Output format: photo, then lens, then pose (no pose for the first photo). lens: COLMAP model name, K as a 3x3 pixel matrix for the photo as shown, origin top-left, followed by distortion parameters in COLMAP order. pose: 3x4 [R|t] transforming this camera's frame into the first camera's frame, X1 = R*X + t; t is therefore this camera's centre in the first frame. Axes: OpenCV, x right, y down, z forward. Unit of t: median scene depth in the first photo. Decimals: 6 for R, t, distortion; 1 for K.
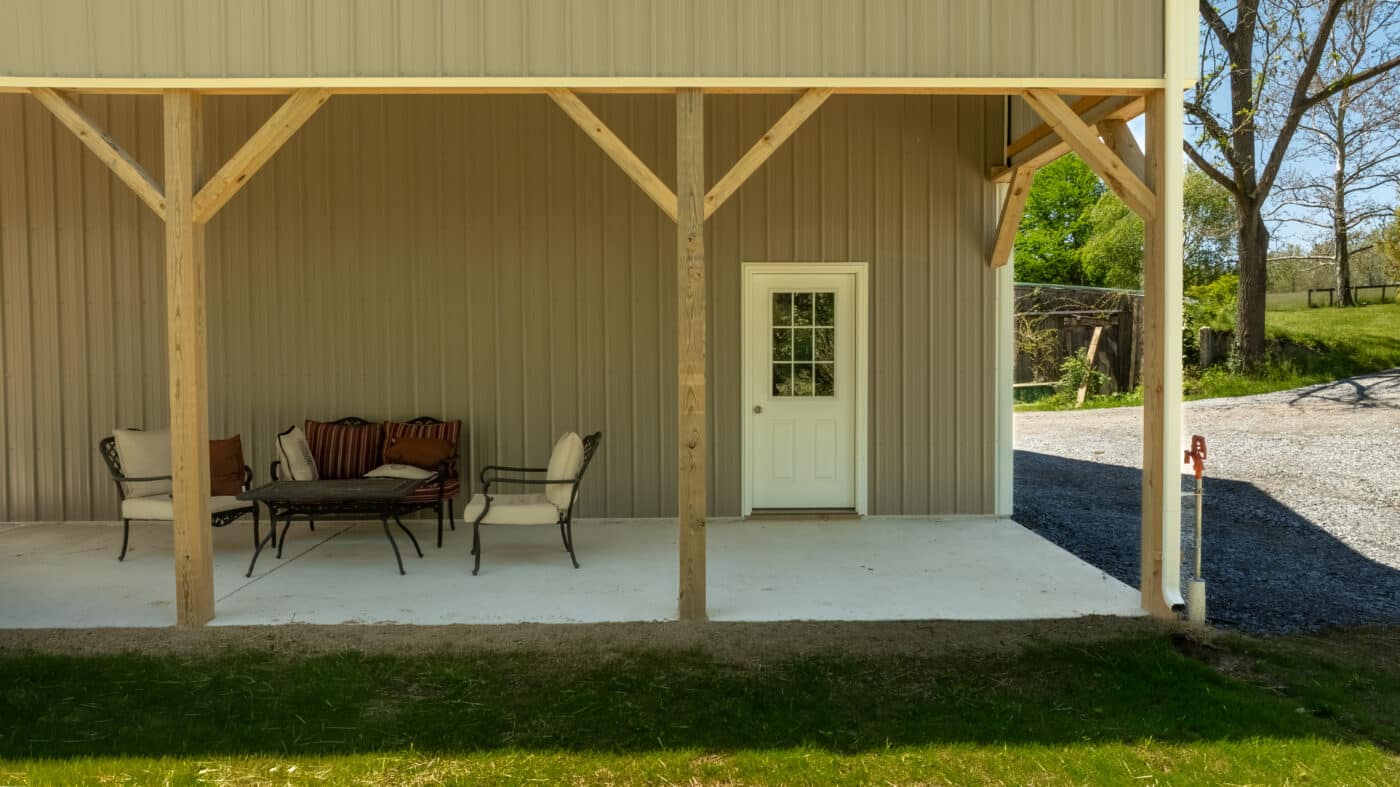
lens RADIAL K [[1004.8, 0, 700.6], [0, 1004.8, 393.2], [0, 0, 1]] dist [-0.015781, -0.002788]
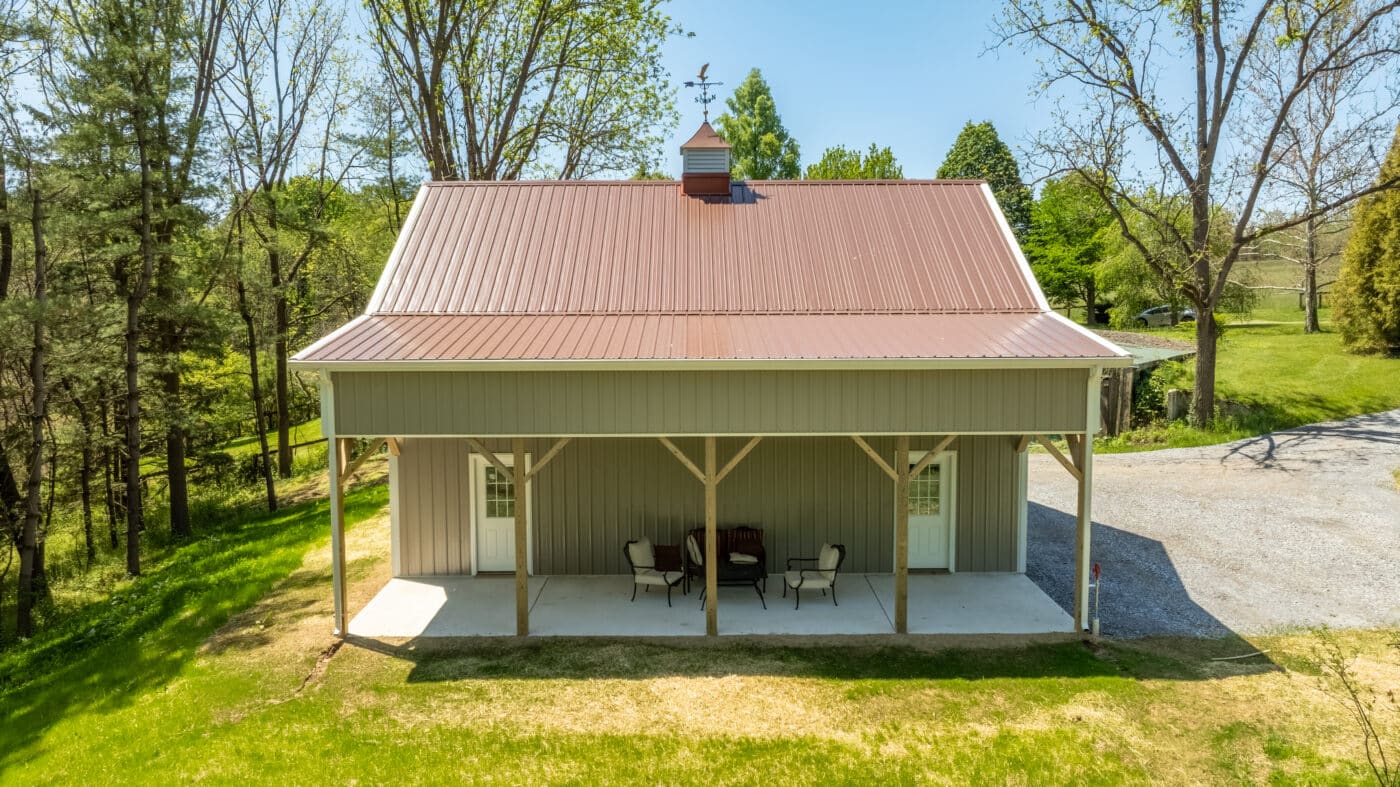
lens RADIAL K [[1004.8, 0, 701.5], [0, 1004.8, 392.5], [0, 0, 1]] dist [-0.015781, -0.002788]
pose [[0.999827, -0.000751, -0.018574, -0.396830], [0.001555, 0.999060, 0.043316, -0.425055], [0.018524, -0.043337, 0.998889, -1.319990]]
